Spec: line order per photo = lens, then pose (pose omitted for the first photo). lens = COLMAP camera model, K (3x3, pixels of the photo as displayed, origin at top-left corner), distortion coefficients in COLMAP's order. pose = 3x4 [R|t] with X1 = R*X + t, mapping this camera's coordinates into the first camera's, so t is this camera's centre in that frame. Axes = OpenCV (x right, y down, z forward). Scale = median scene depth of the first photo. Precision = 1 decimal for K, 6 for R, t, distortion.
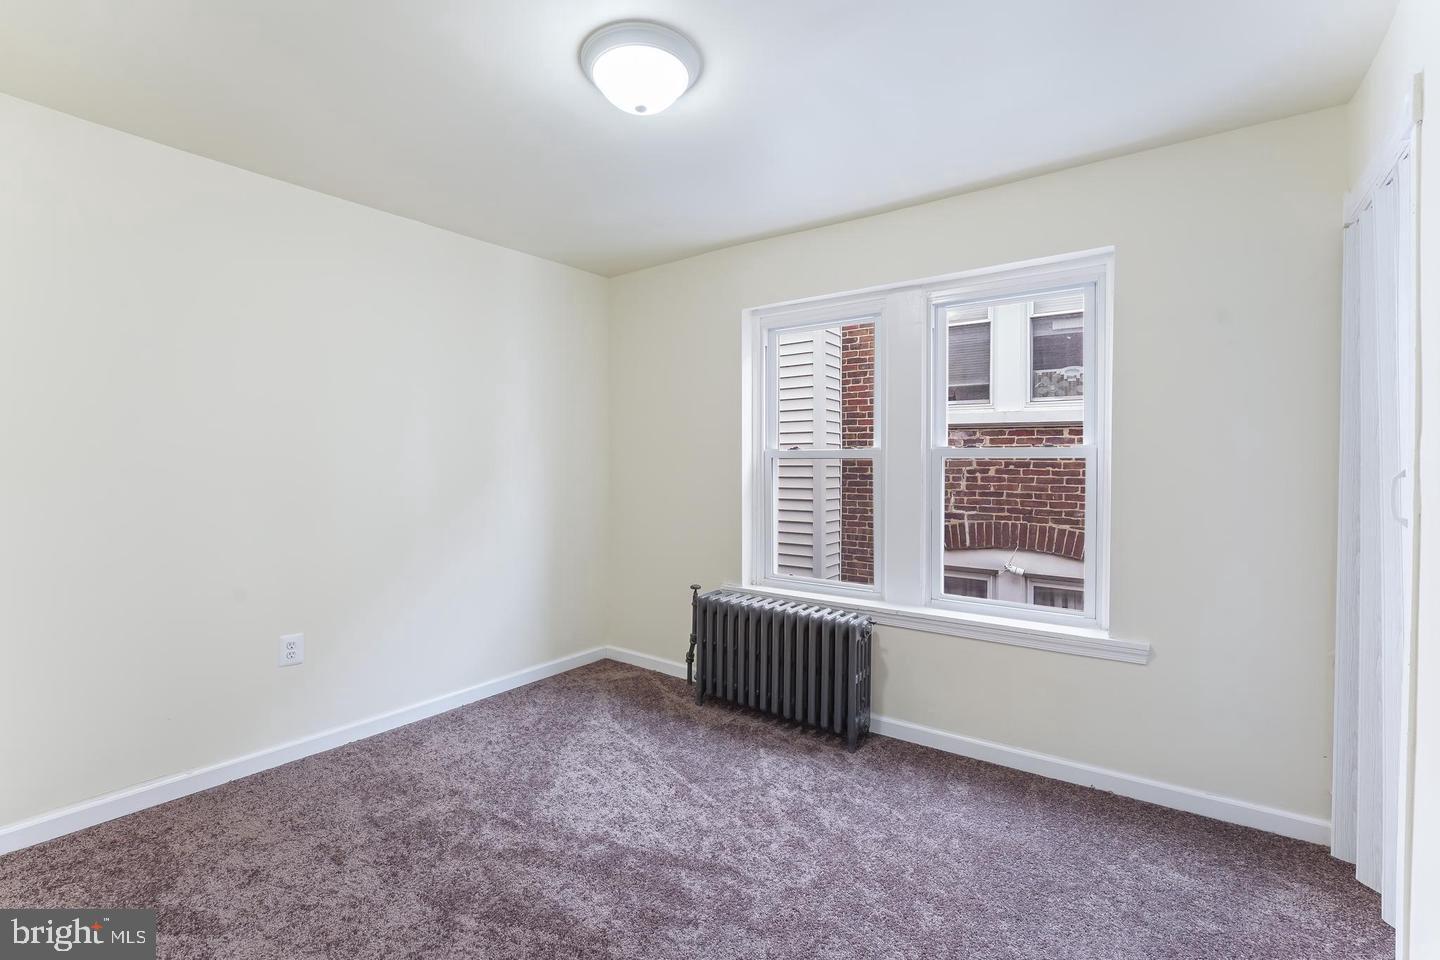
lens RADIAL K [[602.7, 0, 718.4], [0, 602.7, 459.8], [0, 0, 1]] dist [-0.017501, 0.000183]
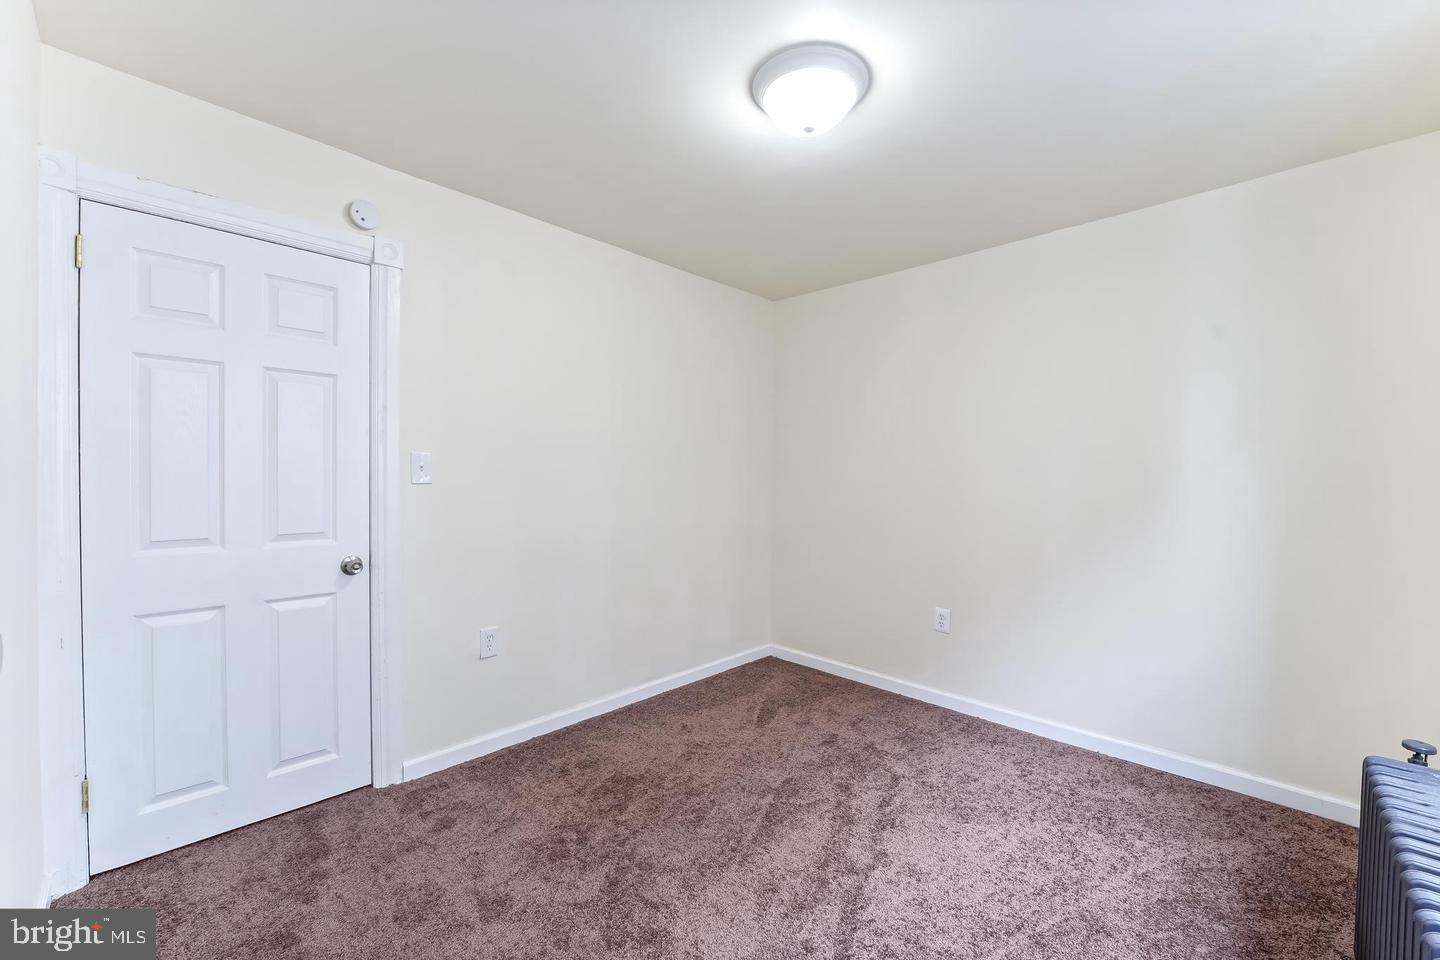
lens RADIAL K [[602.7, 0, 718.4], [0, 602.7, 459.8], [0, 0, 1]] dist [-0.017501, 0.000183]
pose [[-0.132992, -0.023533, -0.990838, 0.667139], [-0.006464, 0.999717, -0.022877, 0.000533], [0.991096, 0.003362, -0.133107, 0.696390]]
